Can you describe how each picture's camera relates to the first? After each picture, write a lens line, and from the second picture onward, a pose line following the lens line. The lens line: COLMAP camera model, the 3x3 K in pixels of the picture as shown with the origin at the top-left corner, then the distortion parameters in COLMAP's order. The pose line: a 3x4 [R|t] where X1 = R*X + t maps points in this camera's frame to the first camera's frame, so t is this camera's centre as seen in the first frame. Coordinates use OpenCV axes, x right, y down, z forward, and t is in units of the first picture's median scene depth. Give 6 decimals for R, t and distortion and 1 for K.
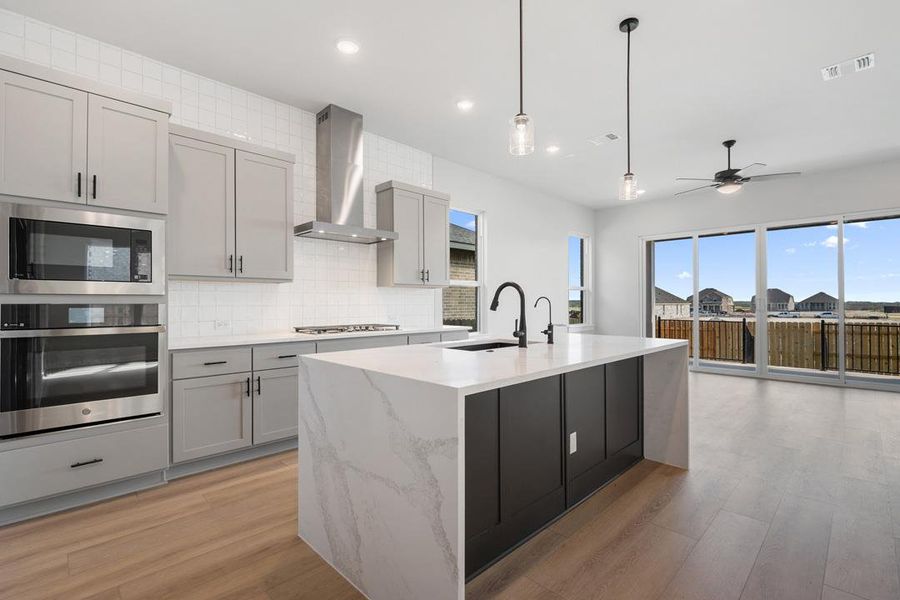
lens RADIAL K [[409.7, 0, 453.6], [0, 409.7, 299.5], [0, 0, 1]] dist [0.001556, -0.004846]
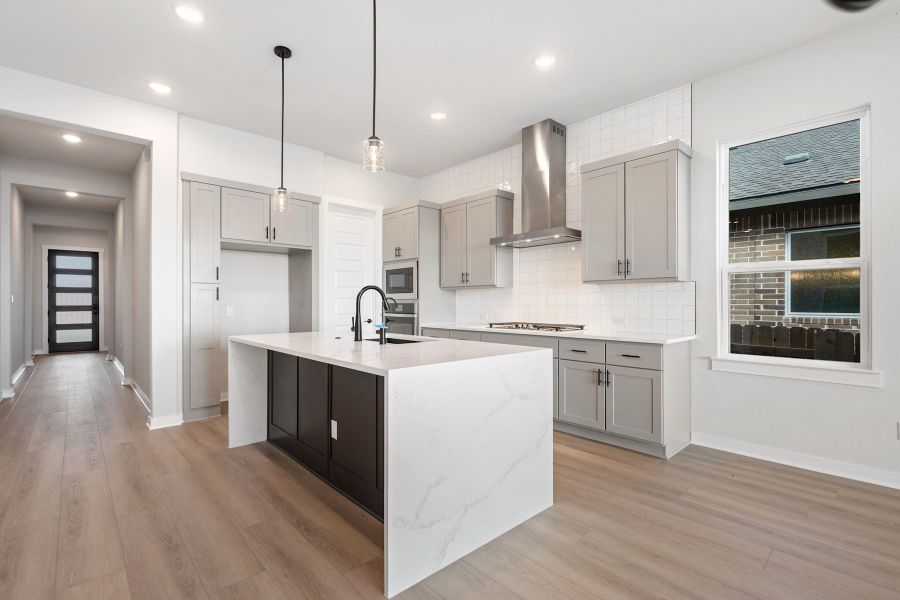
lens RADIAL K [[409.7, 0, 451.4], [0, 409.7, 304.7], [0, 0, 1]] dist [0.001556, -0.004846]
pose [[-0.033714, 0.006805, -0.999408, 0.688327], [0.009514, 0.999934, 0.006488, 0.003790], [0.999386, -0.009289, -0.033777, 0.673747]]
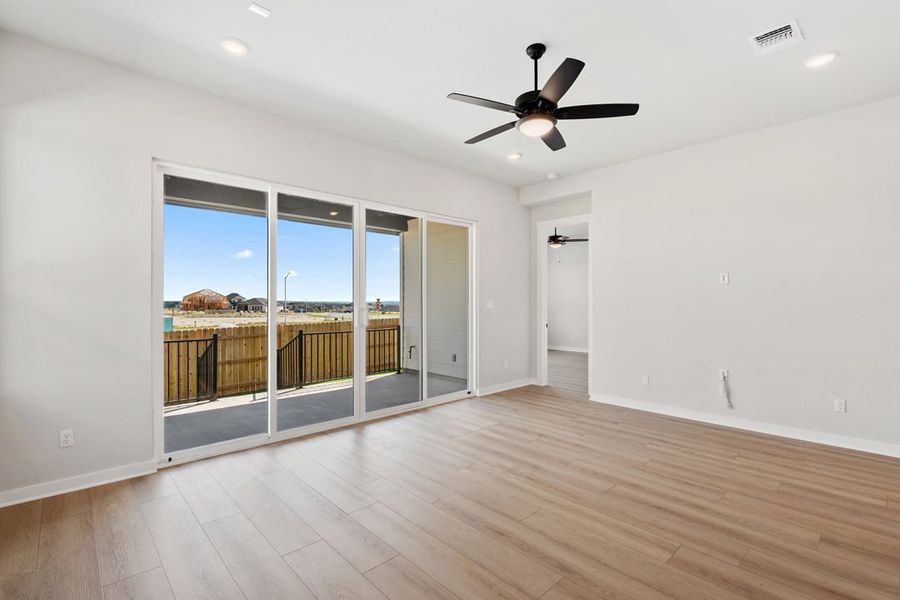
lens RADIAL K [[409.7, 0, 448.4], [0, 409.7, 301.2], [0, 0, 1]] dist [0.001556, -0.004846]
pose [[0.028831, 0.001882, 0.999583, 0.082827], [-0.009022, 0.999958, -0.001622, -0.019789], [-0.999544, -0.008972, 0.028847, 1.108763]]
